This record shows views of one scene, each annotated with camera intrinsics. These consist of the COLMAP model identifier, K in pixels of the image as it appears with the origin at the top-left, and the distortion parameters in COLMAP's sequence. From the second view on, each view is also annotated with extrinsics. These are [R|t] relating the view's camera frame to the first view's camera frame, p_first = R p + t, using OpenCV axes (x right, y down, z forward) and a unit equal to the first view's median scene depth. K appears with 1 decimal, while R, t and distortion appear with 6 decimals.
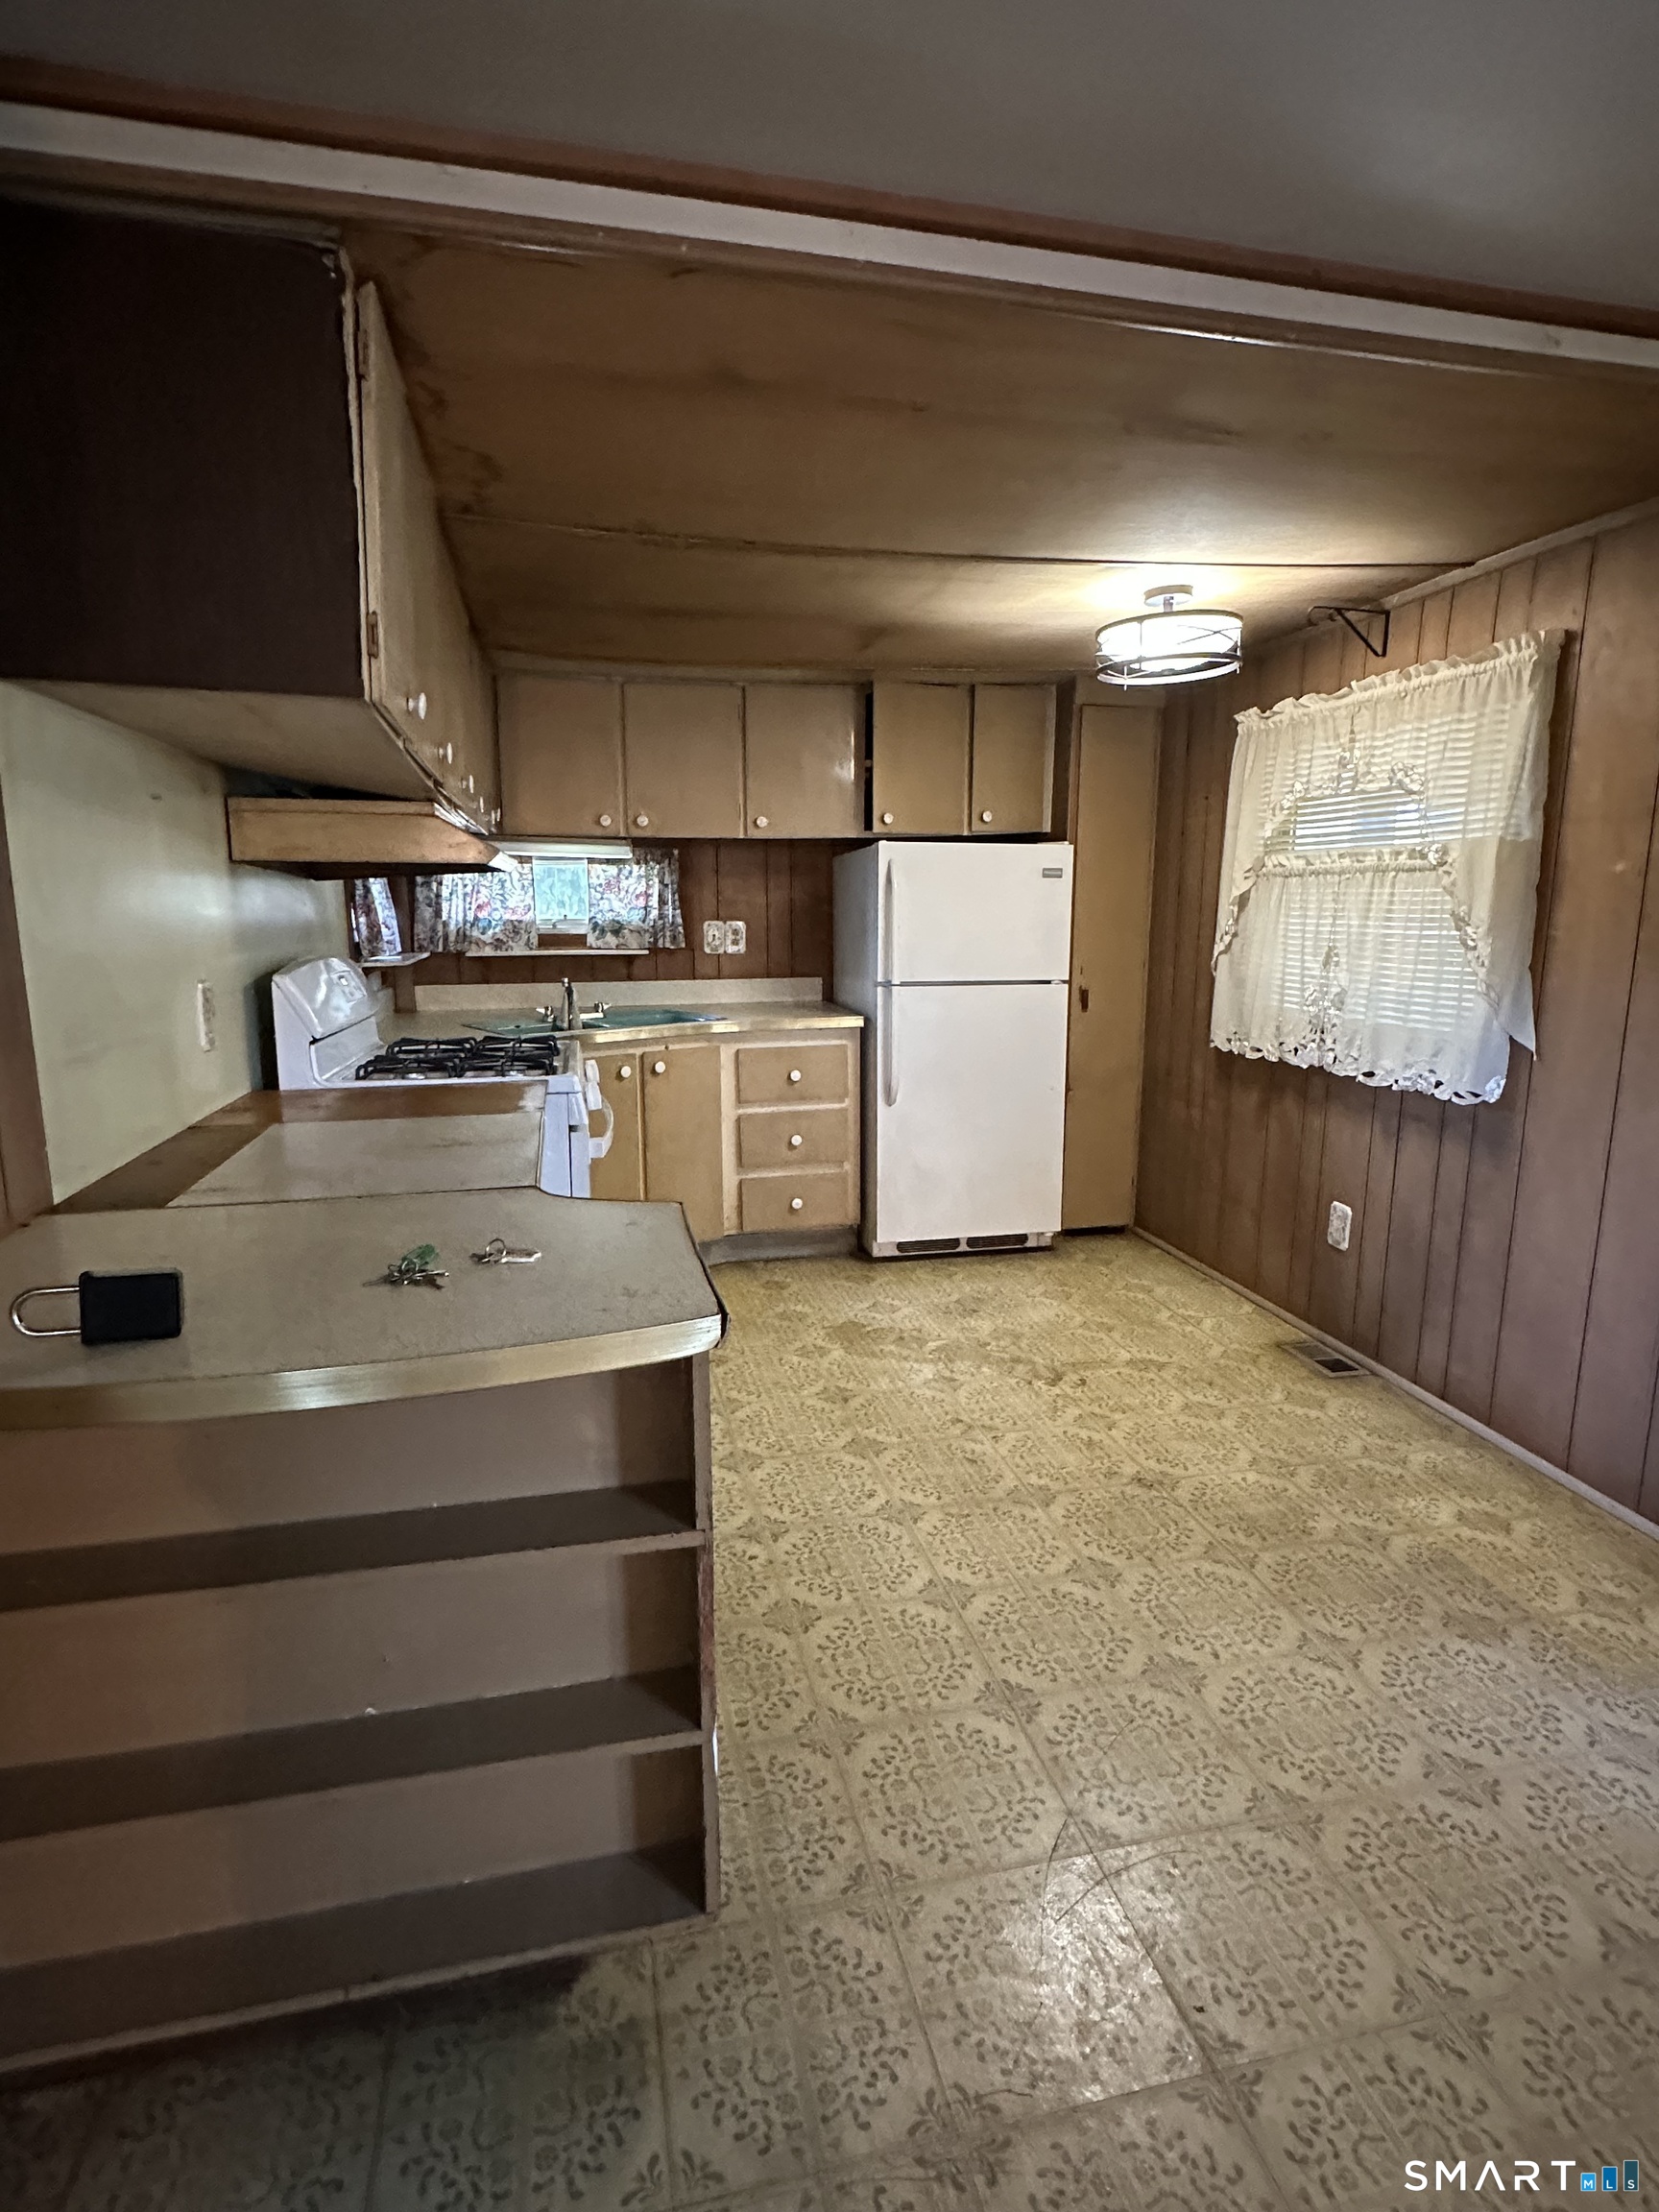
lens RADIAL K [[1125.7, 0, 829.5], [0, 1125.7, 1106.0], [0, 0, 1]] dist [-0.001466, 0.000663]
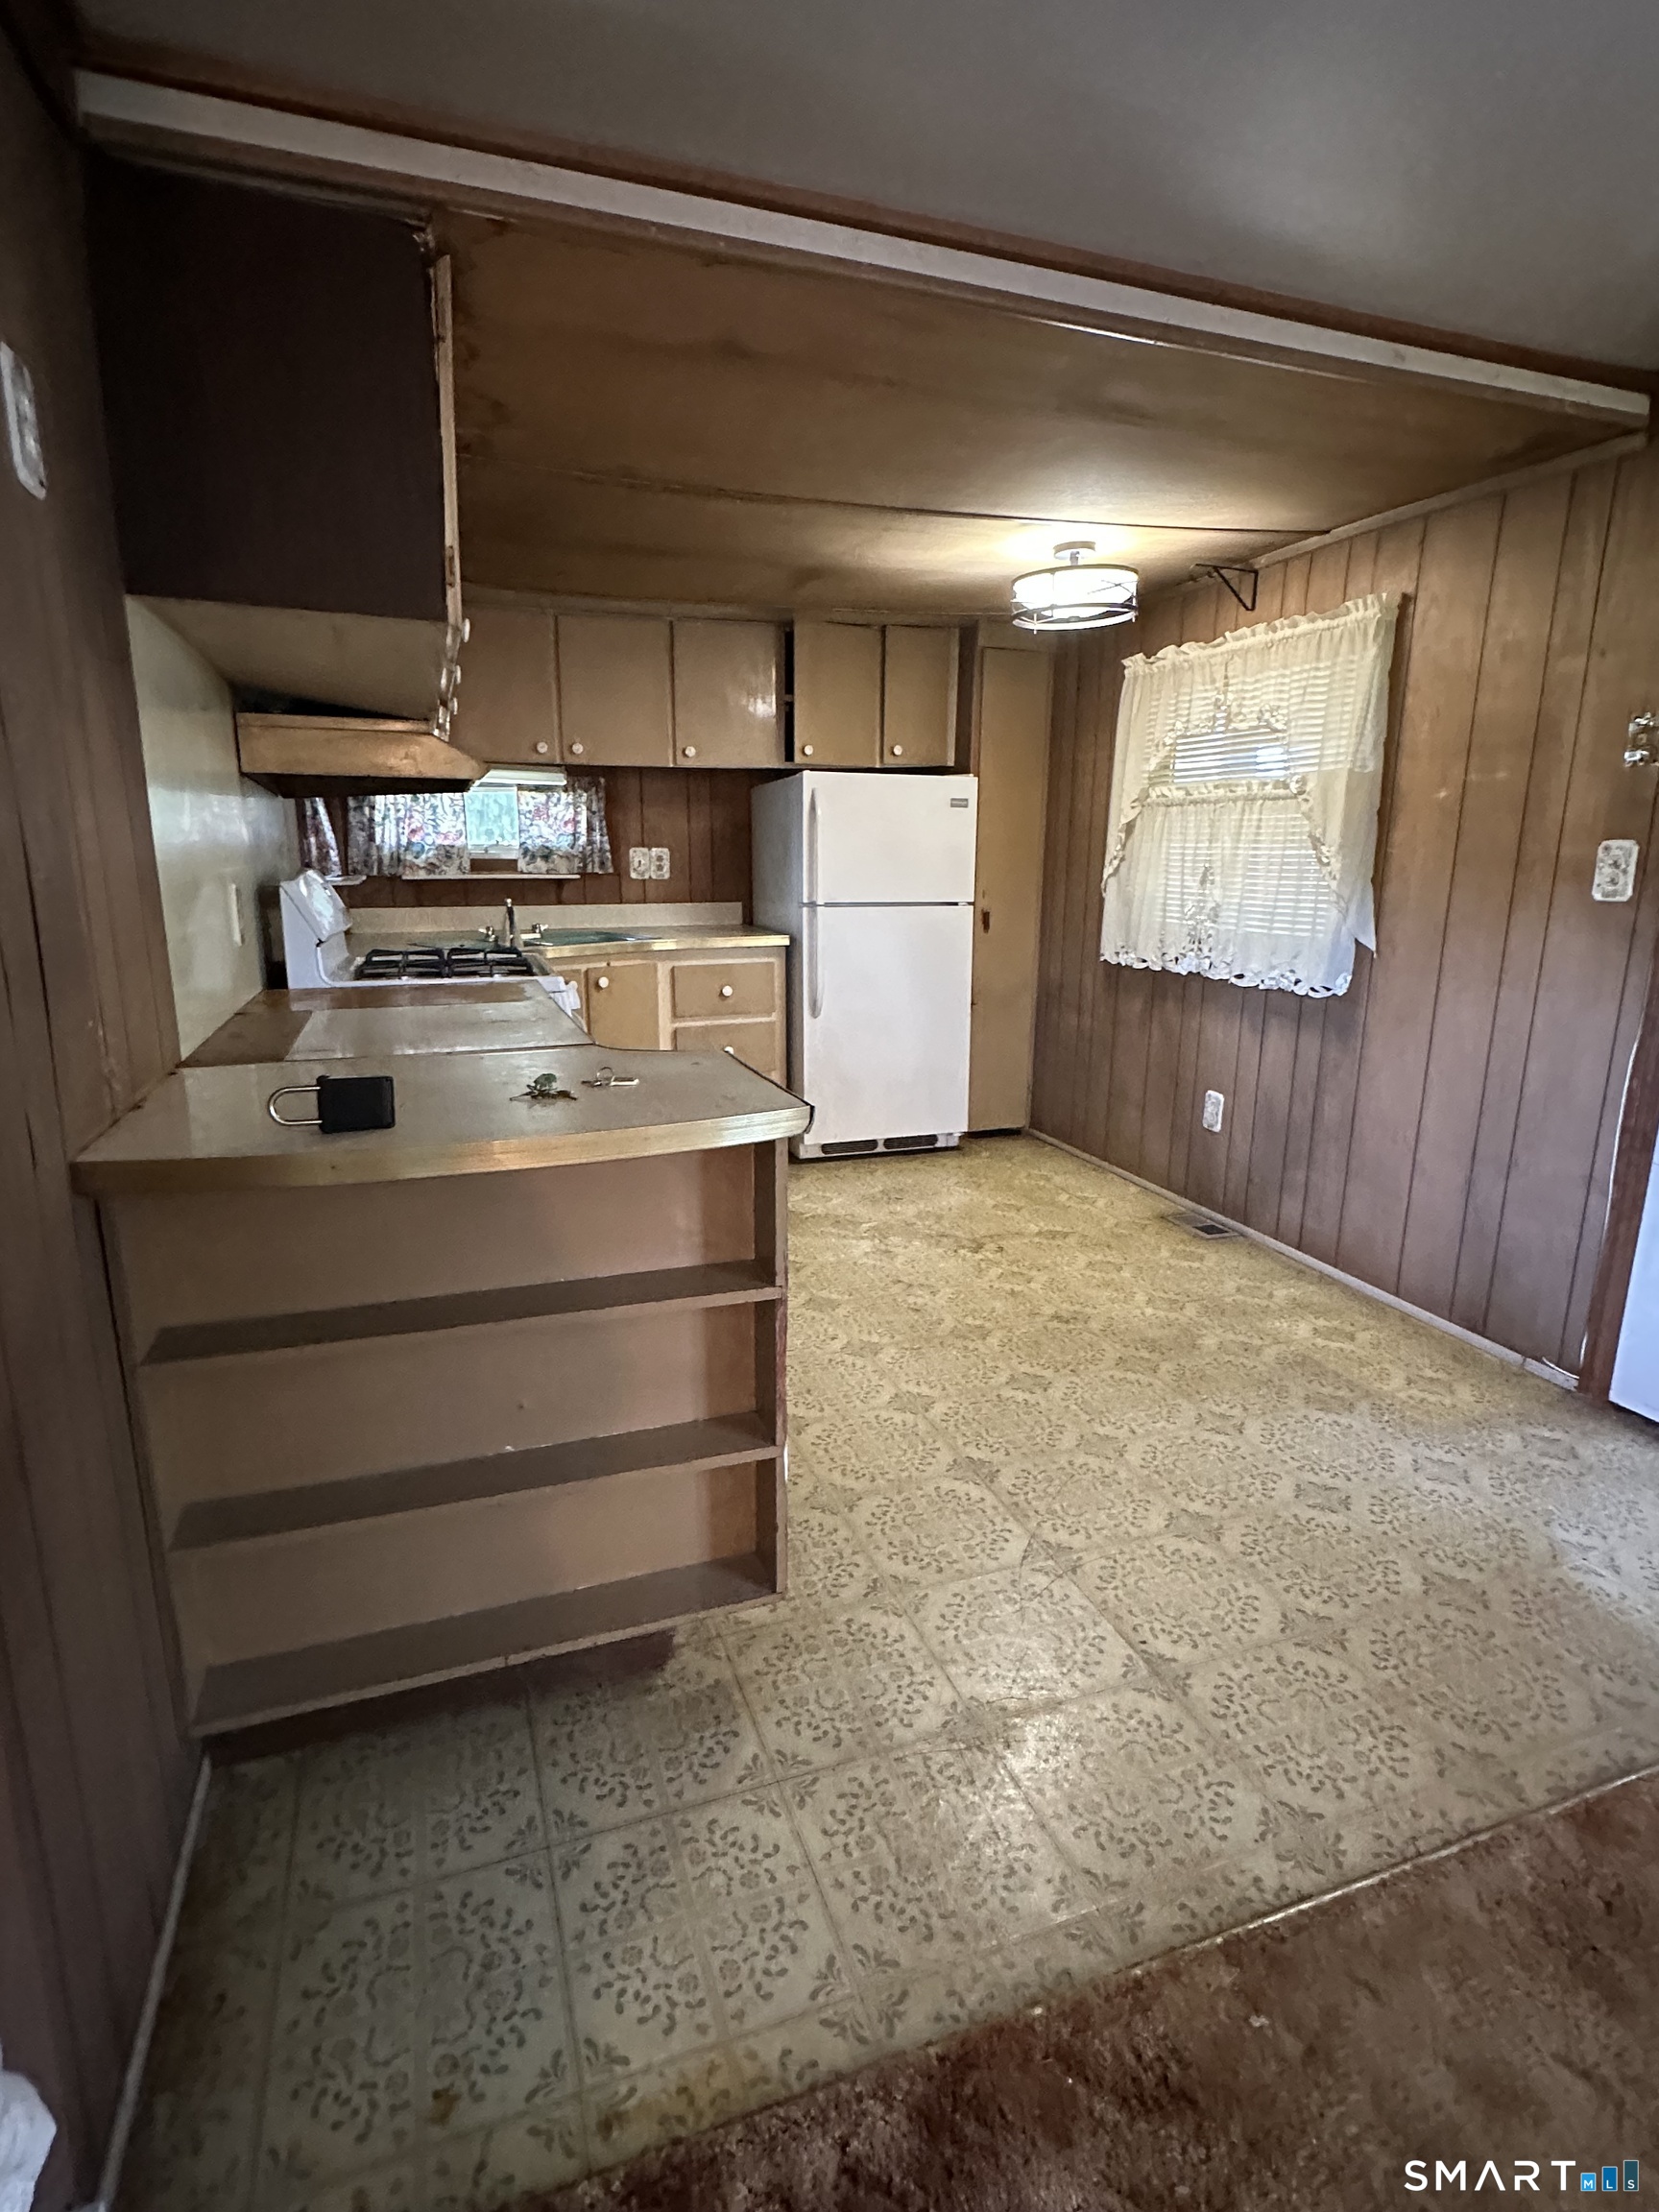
lens RADIAL K [[1122.4, 0, 829.5], [0, 1122.4, 1106.0], [0, 0, 1]] dist [-0.002454, 0.001278]
pose [[0.993027, -0.020804, 0.116035, -0.085553], [0.015259, 0.998708, 0.048472, 0.046256], [-0.116894, -0.046363, 0.992062, -0.116259]]
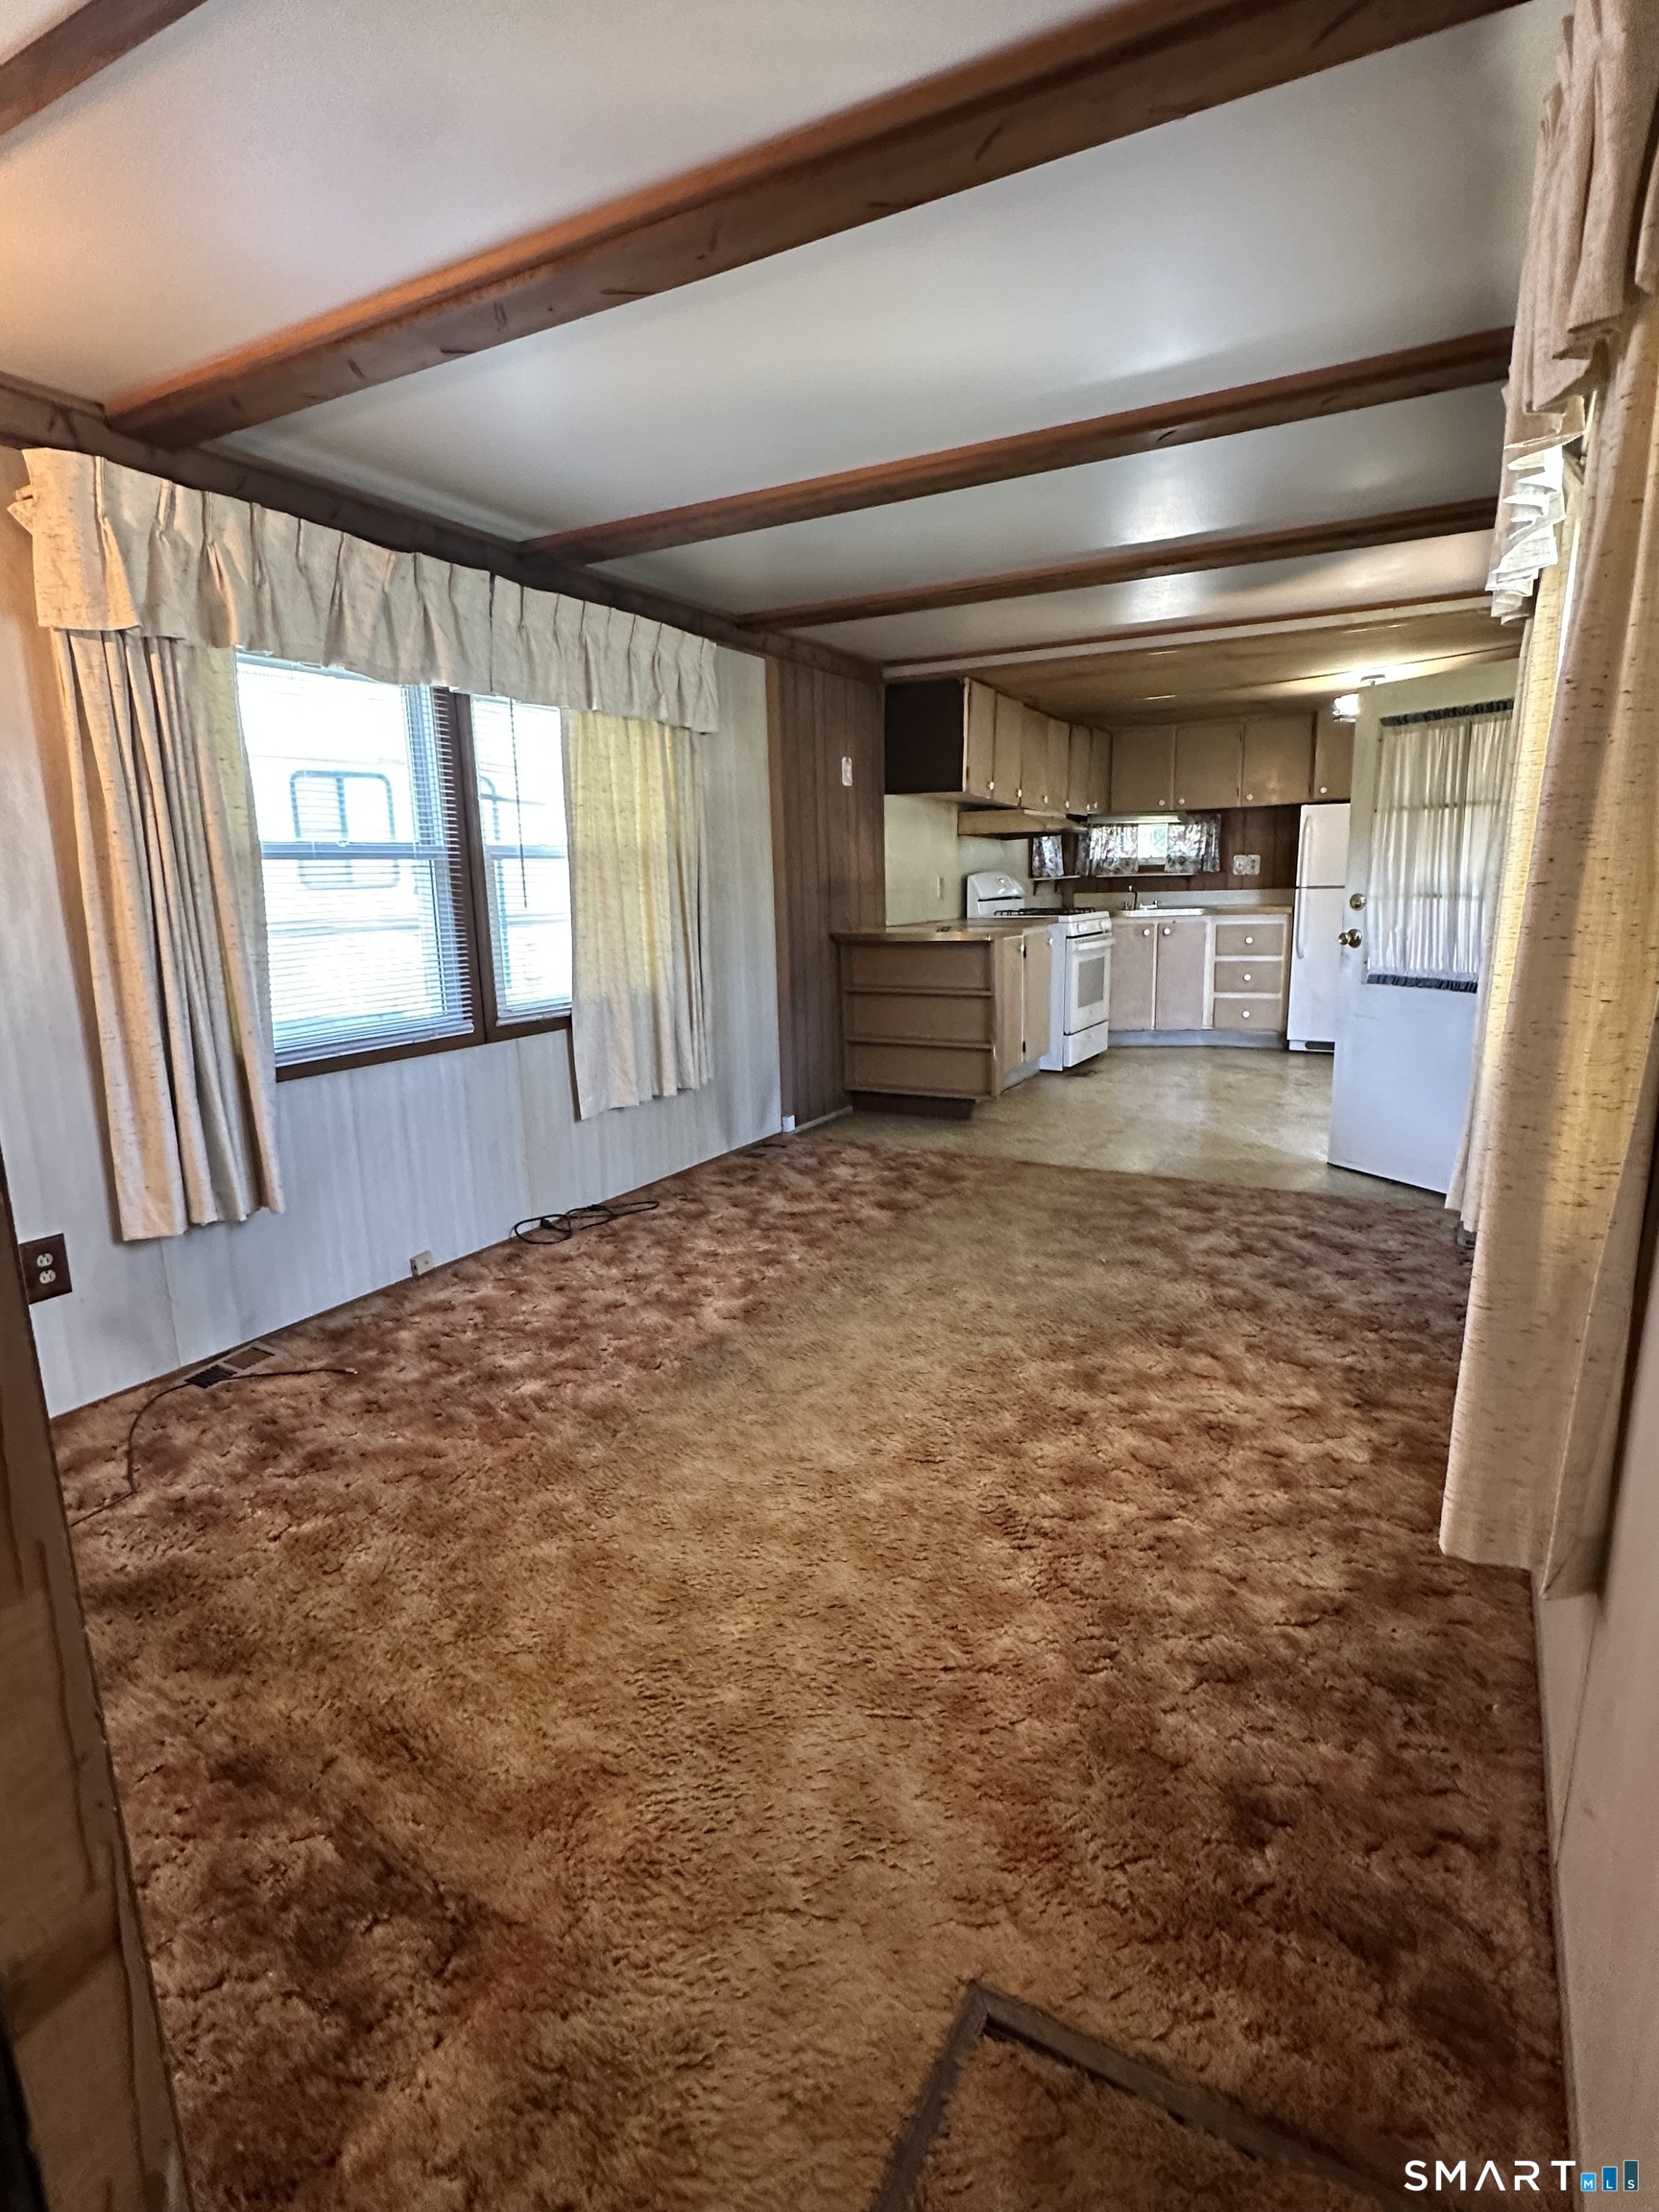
lens RADIAL K [[1125.7, 0, 829.5], [0, 1125.7, 1106.0], [0, 0, 1]] dist [-0.001466, 0.000663]
pose [[0.740668, 0.117546, -0.661508, 0.984356], [-0.094095, 0.993021, 0.071098, 0.242455], [0.665249, 0.009584, 0.746560, -1.104019]]
